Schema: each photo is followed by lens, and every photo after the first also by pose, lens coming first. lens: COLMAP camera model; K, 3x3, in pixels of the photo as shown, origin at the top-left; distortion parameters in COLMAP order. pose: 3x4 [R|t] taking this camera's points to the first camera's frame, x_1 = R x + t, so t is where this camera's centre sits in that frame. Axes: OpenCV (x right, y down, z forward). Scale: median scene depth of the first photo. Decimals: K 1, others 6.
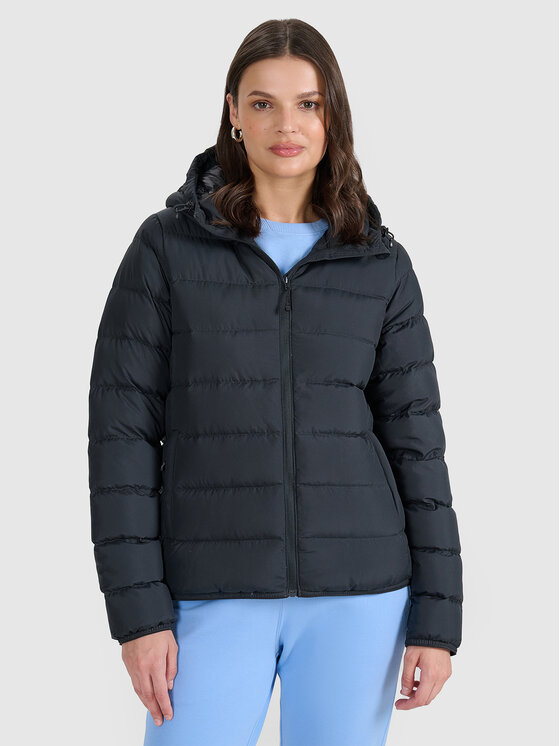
lens RADIAL K [[1056.3, 0, 280.0], [0, 1056.3, 373.0], [0, 0, 1]] dist [-0.094677, -0.022428]
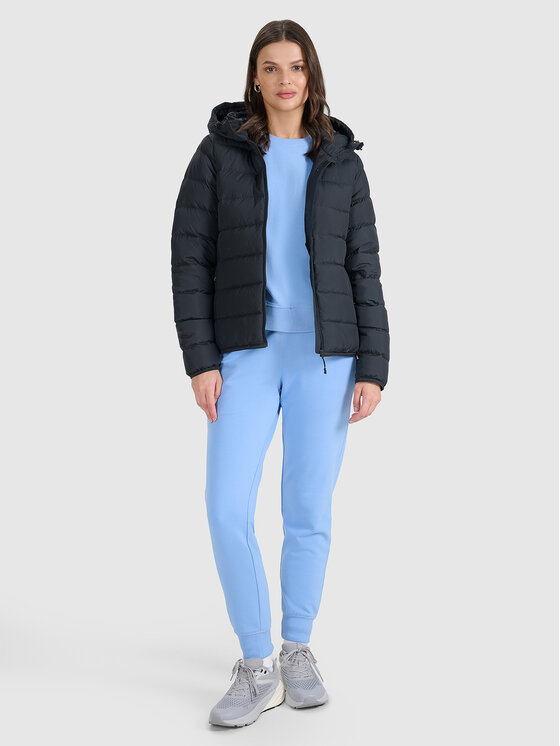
lens RADIAL K [[1056.3, 0, 280.0], [0, 1056.3, 373.0], [0, 0, 1]] dist [-0.094677, -0.022428]
pose [[0.999147, 0.007161, -0.040669, 0.069589], [-0.007018, 0.999969, 0.003668, 0.241749], [0.040693, -0.003379, 0.999166, -0.739275]]
